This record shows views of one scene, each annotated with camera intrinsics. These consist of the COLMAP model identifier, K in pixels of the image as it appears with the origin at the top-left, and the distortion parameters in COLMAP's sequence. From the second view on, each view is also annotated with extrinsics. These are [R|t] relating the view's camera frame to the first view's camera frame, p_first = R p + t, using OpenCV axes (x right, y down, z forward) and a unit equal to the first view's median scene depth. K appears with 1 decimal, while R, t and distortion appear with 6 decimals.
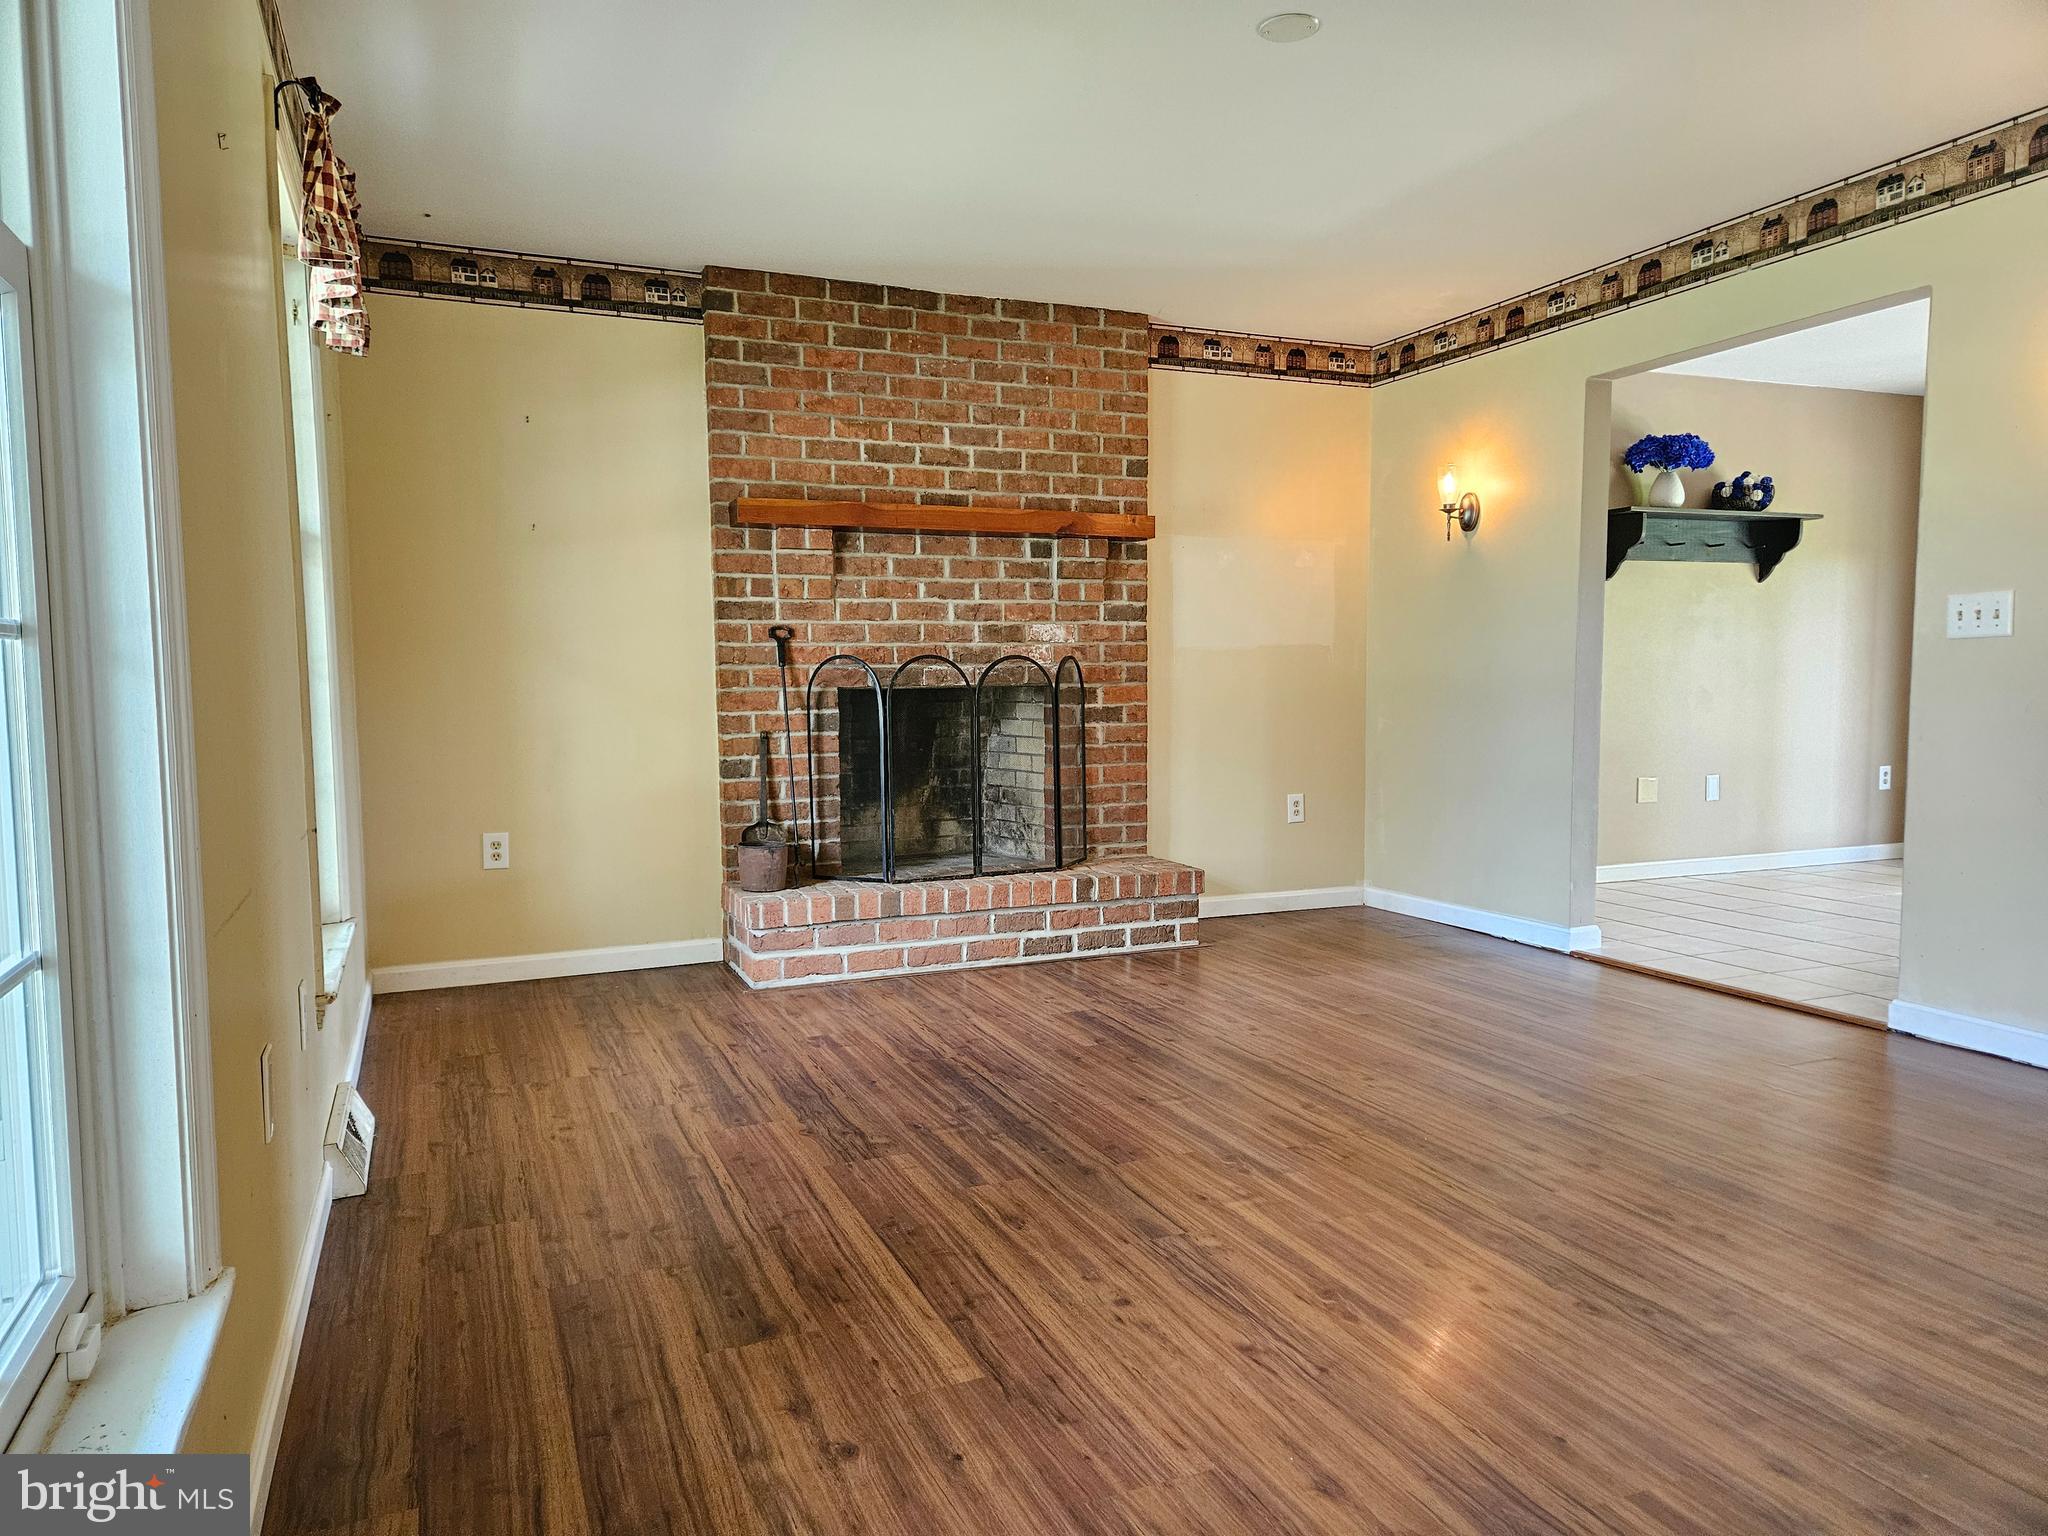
lens RADIAL K [[1364.5, 0, 1032.8], [0, 1364.5, 804.8], [0, 0, 1]] dist [0.050391, -0.002400]
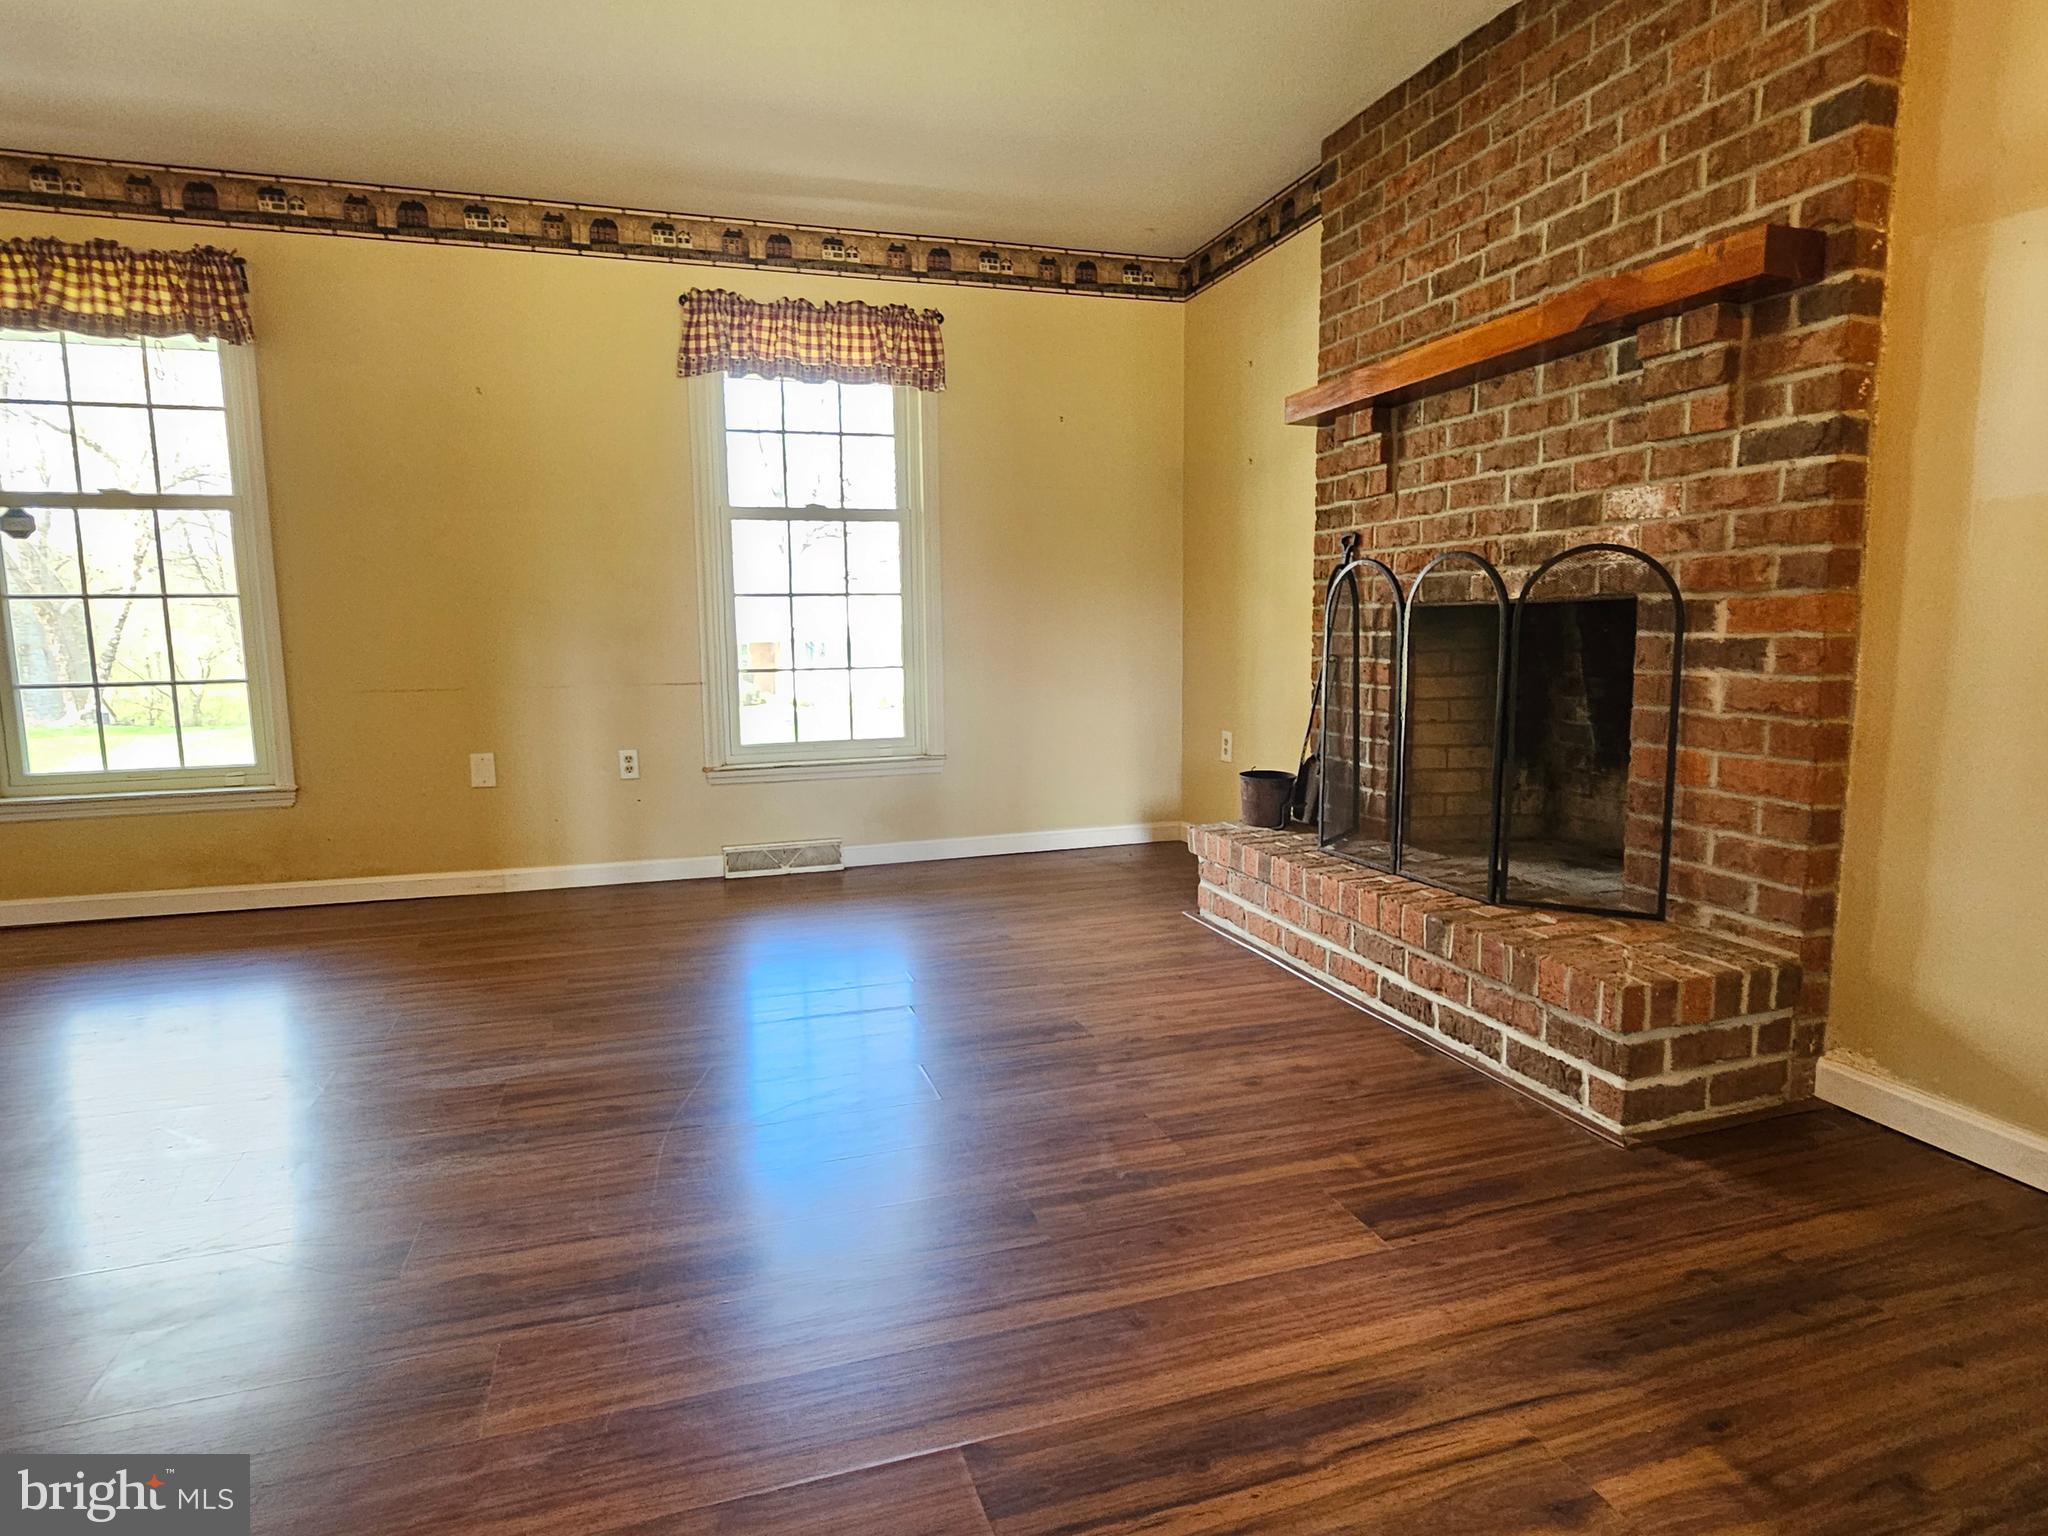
lens RADIAL K [[1147.5, 0, 1017.9], [0, 1147.5, 766.1], [0, 0, 1]] dist [-0.003078, -0.001273]
pose [[-0.113354, 0.133947, -0.984484, 0.529396], [-0.081733, 0.986255, 0.143599, -0.067536], [0.990187, 0.096743, -0.100848, 0.822376]]
